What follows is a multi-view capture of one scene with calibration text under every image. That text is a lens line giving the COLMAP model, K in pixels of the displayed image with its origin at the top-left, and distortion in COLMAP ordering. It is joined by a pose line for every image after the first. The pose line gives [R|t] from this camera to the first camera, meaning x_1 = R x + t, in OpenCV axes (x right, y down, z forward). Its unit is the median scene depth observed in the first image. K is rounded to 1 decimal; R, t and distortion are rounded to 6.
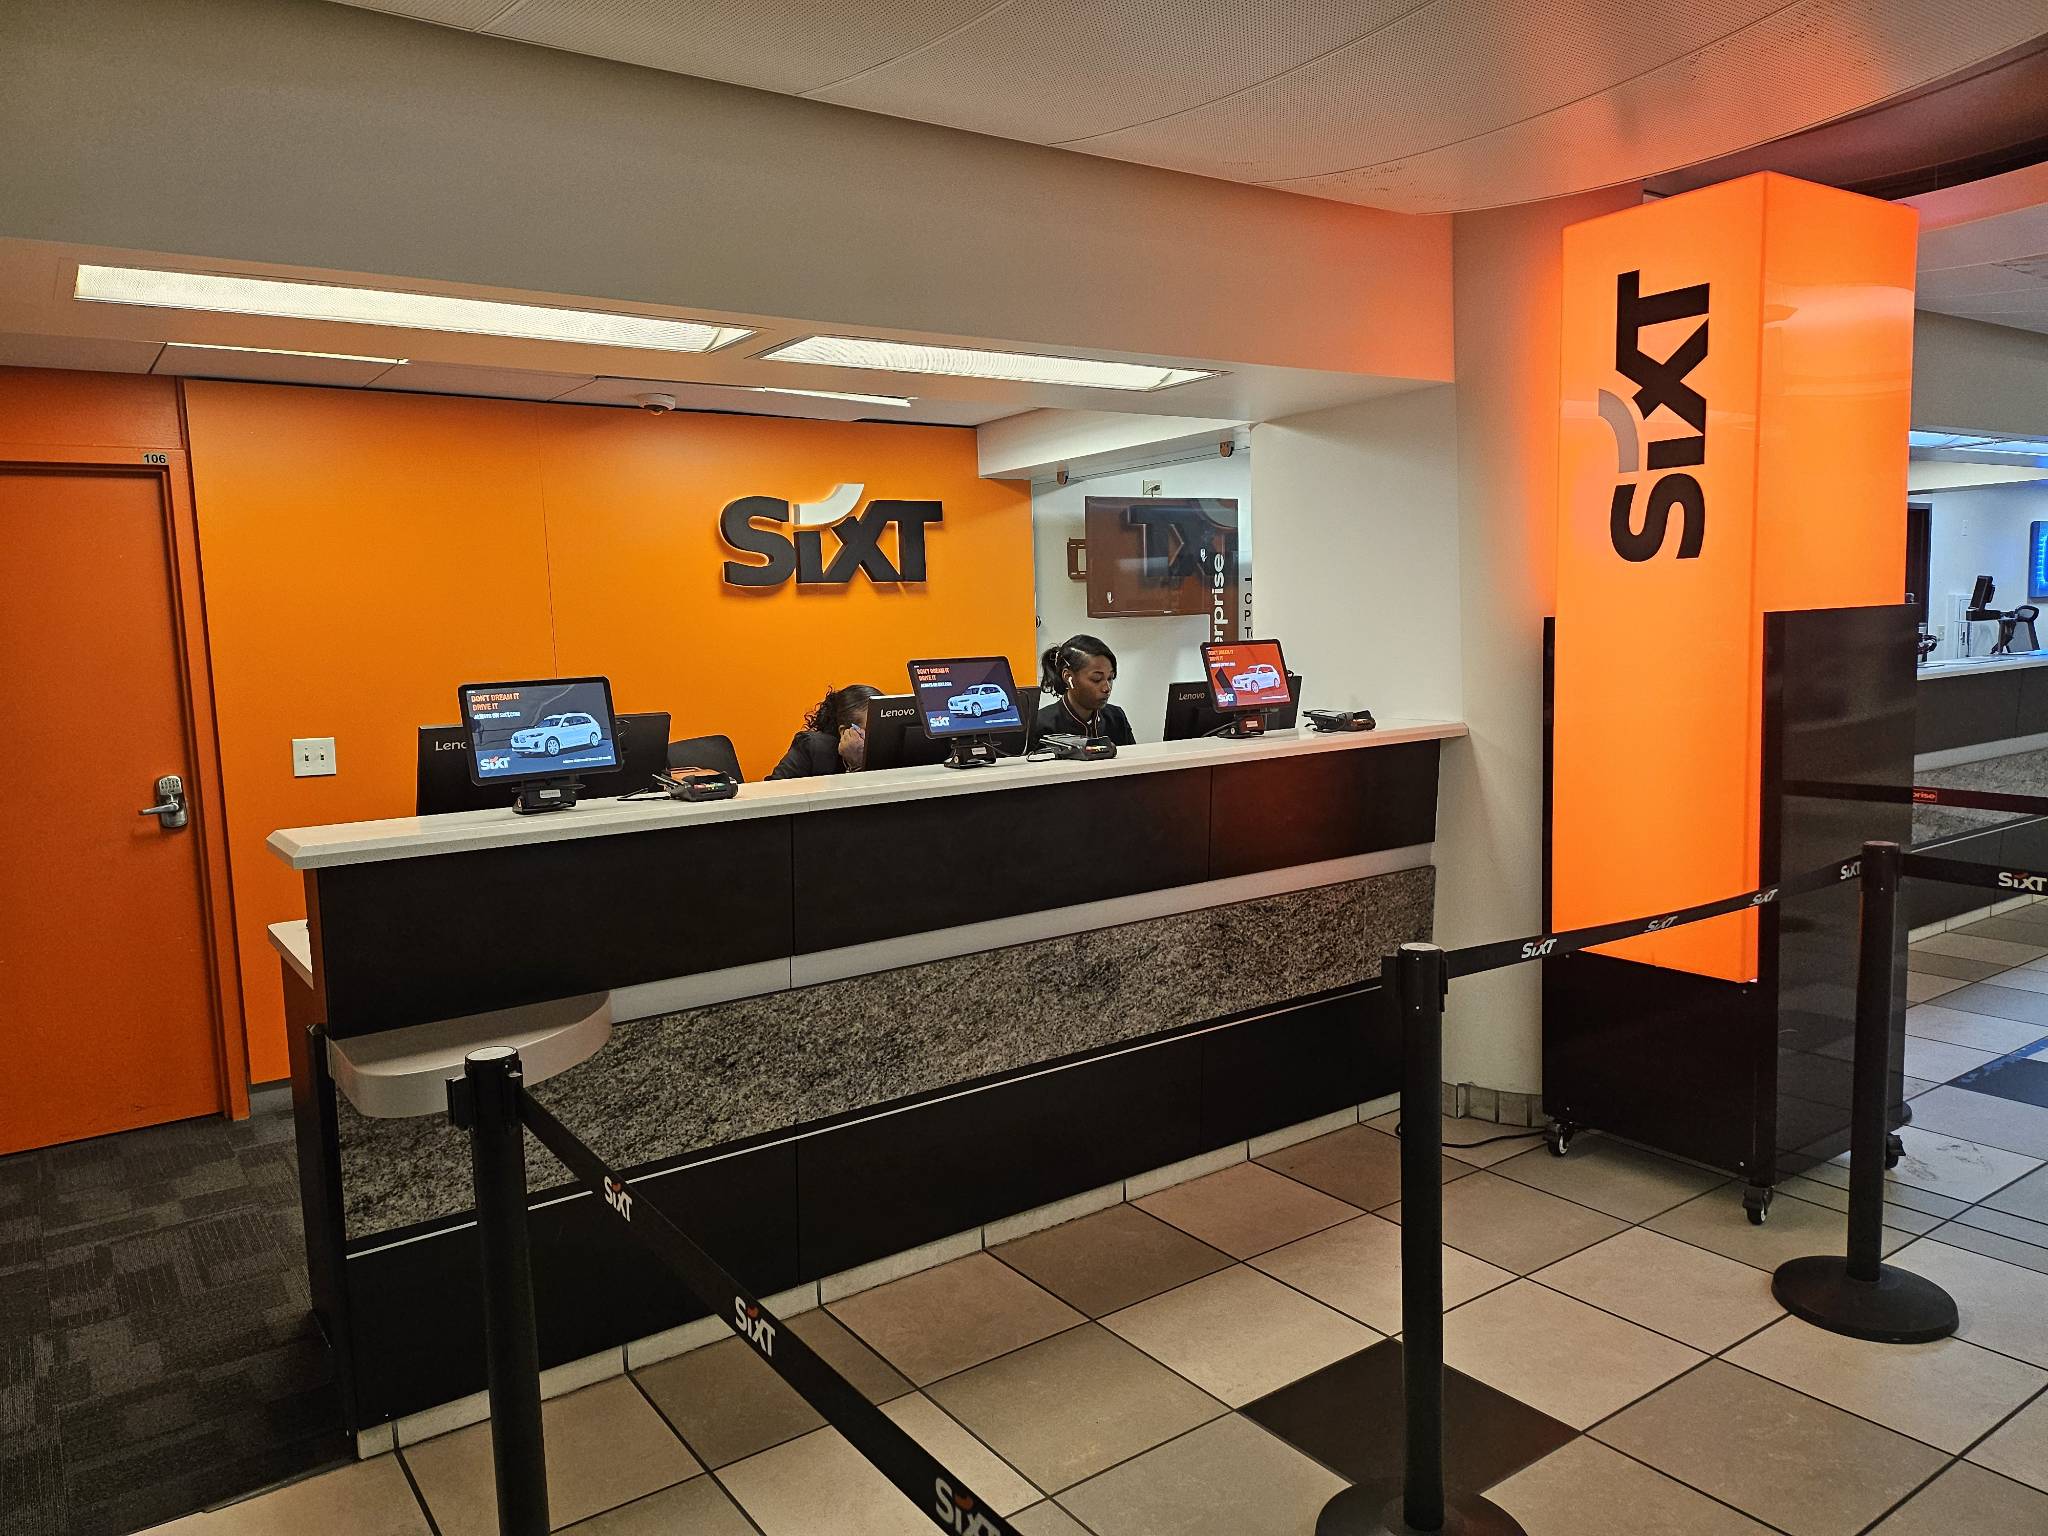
lens RADIAL K [[1433.1, 0, 1015.4], [0, 1433.1, 772.4], [0, 0, 1]] dist [0.074247, -0.069766]
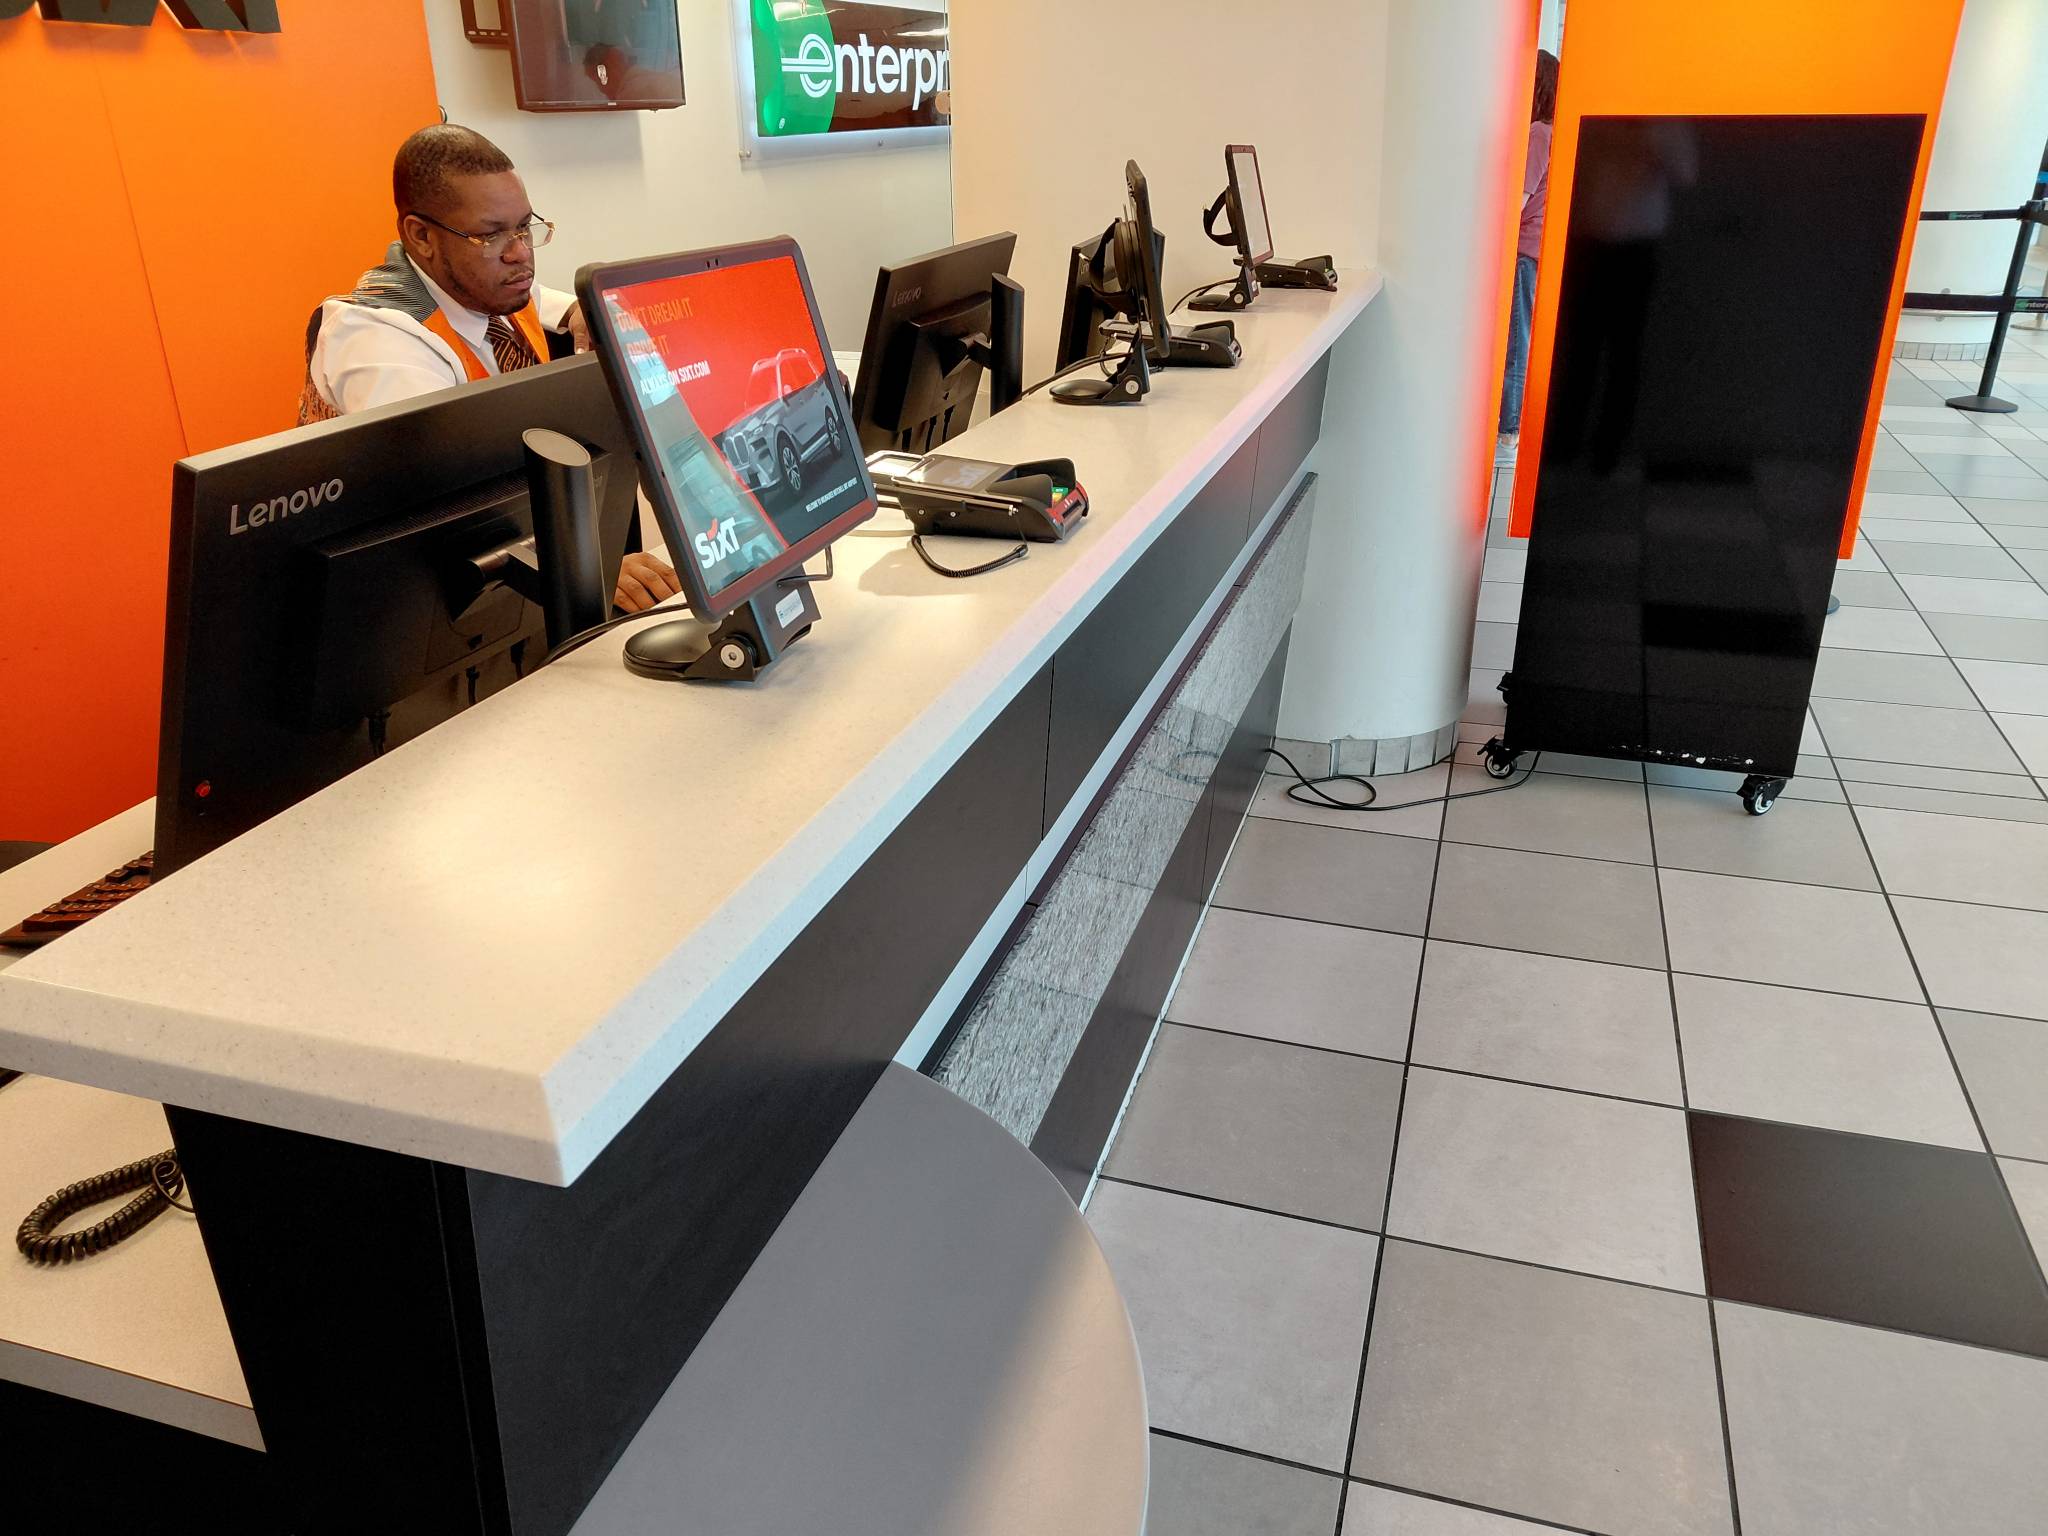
lens RADIAL K [[1518.8, 0, 1024.0], [0, 1518.8, 768.0], [0, 0, 1]] dist [-0.001462, -0.000766]
pose [[0.795230, -0.222163, 0.564139, -0.361061], [0.052264, 0.952105, 0.301273, -0.039339], [-0.604051, -0.210097, 0.768753, 0.511893]]
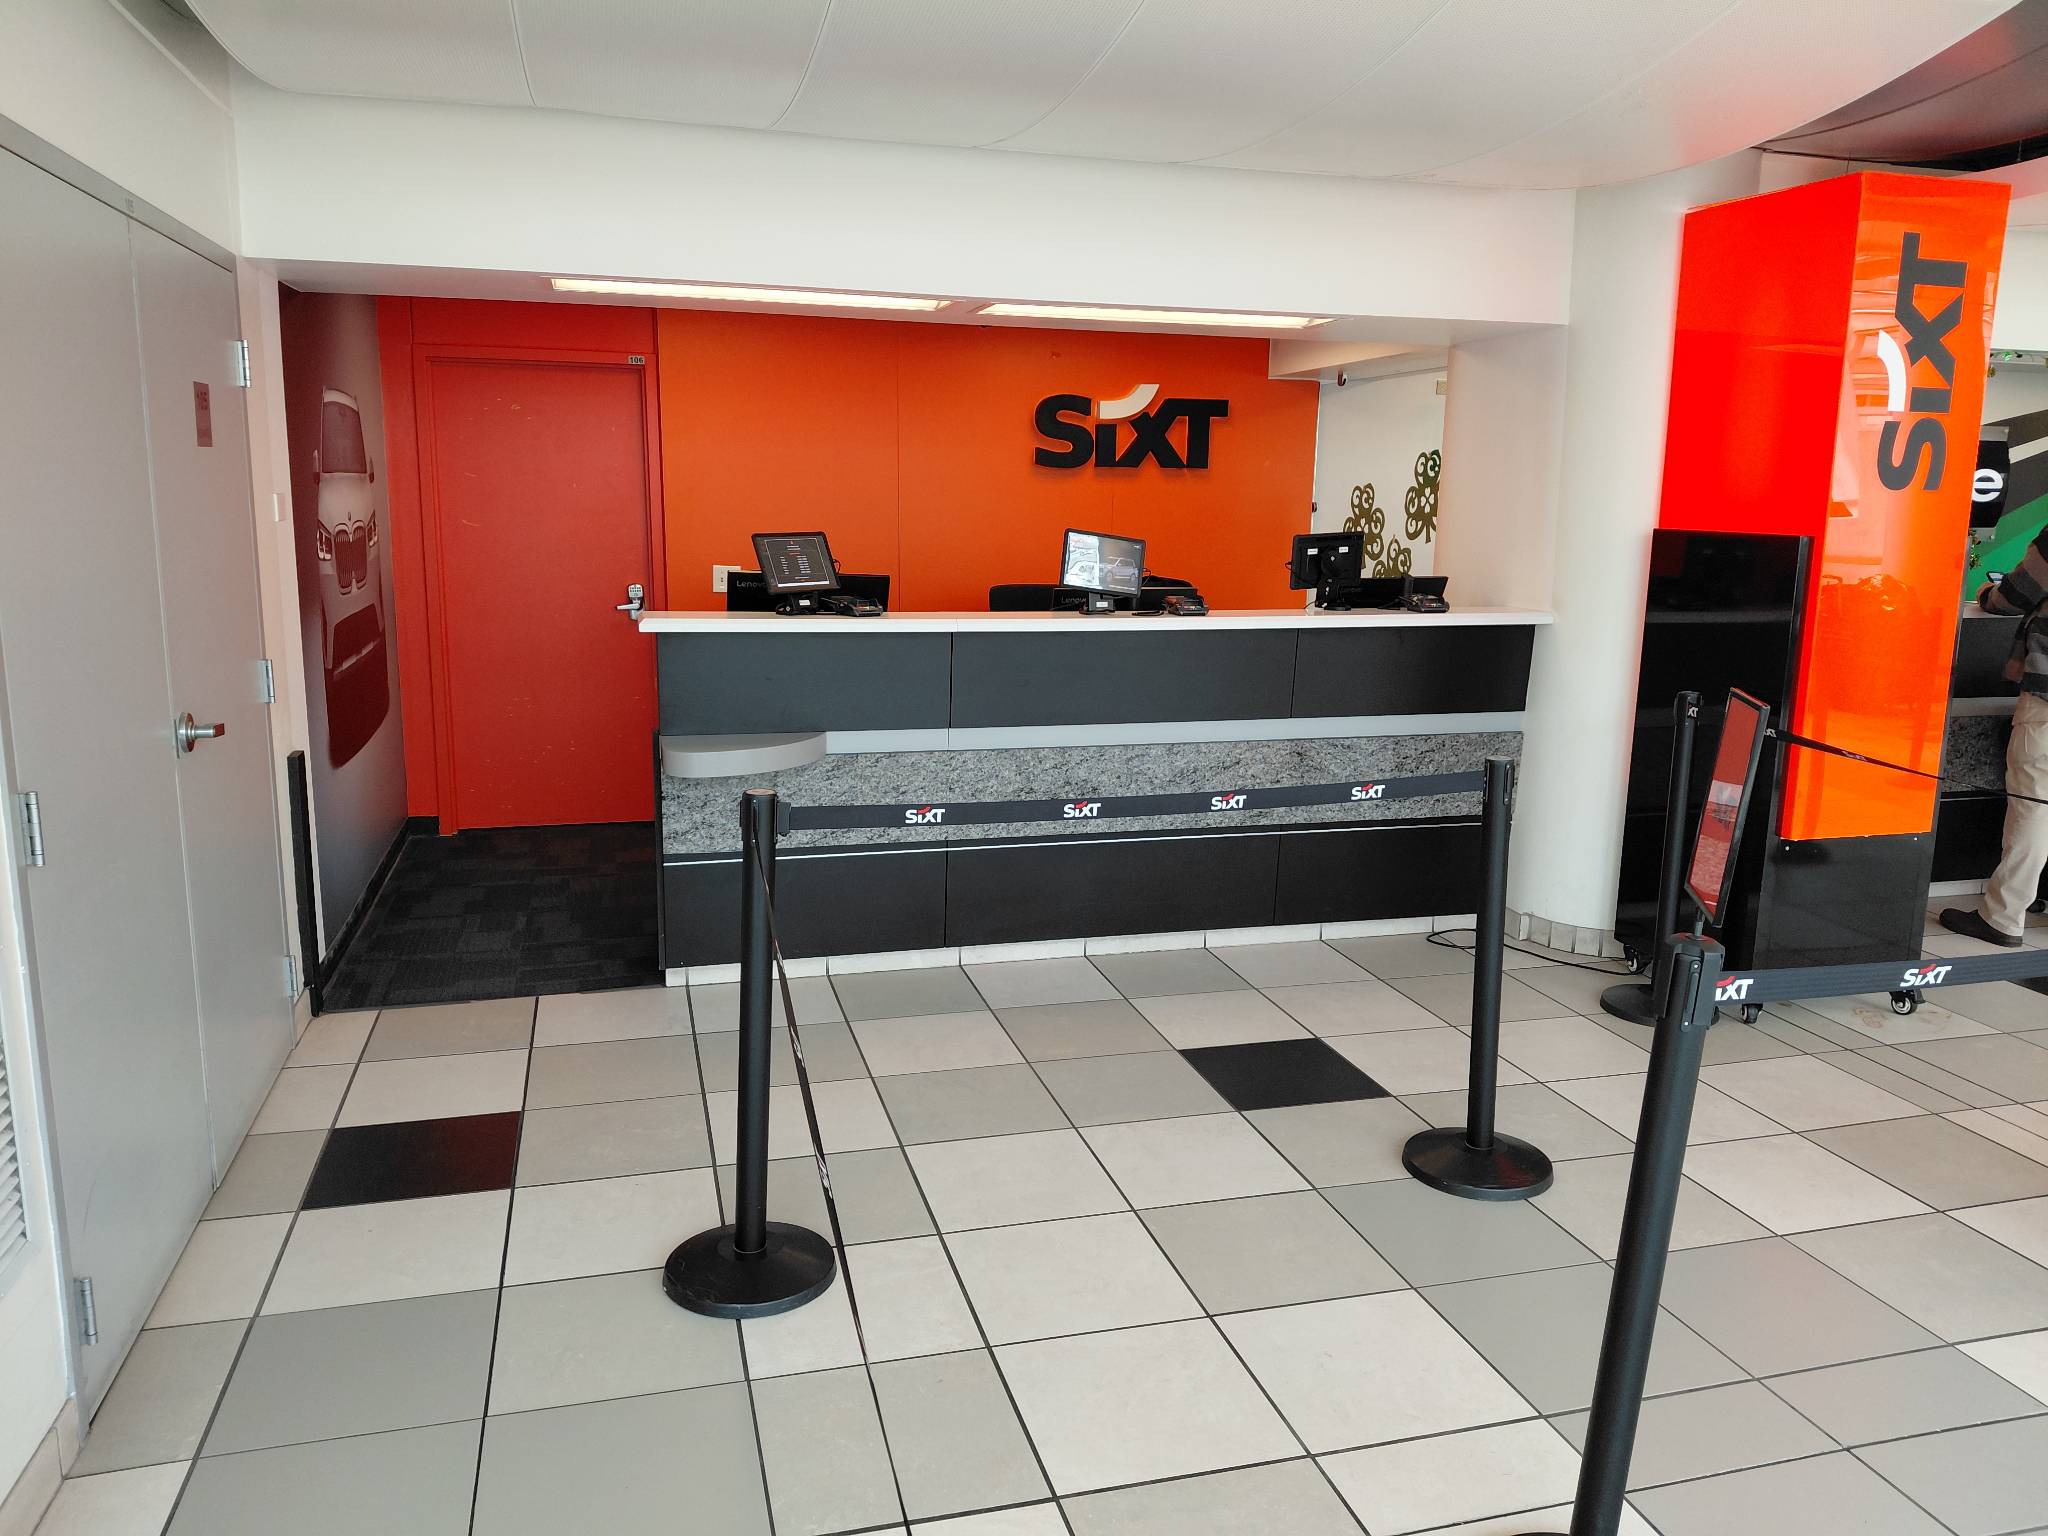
lens RADIAL K [[1515.3, 0, 1033.3], [0, 1515.3, 778.3], [0, 0, 1]] dist [0.154491, -0.301683]
pose [[0.942259, 0.110805, -0.316023, 0.364272], [-0.084462, 0.991800, 0.095915, 0.017212], [0.324059, -0.063685, 0.943891, -0.393668]]
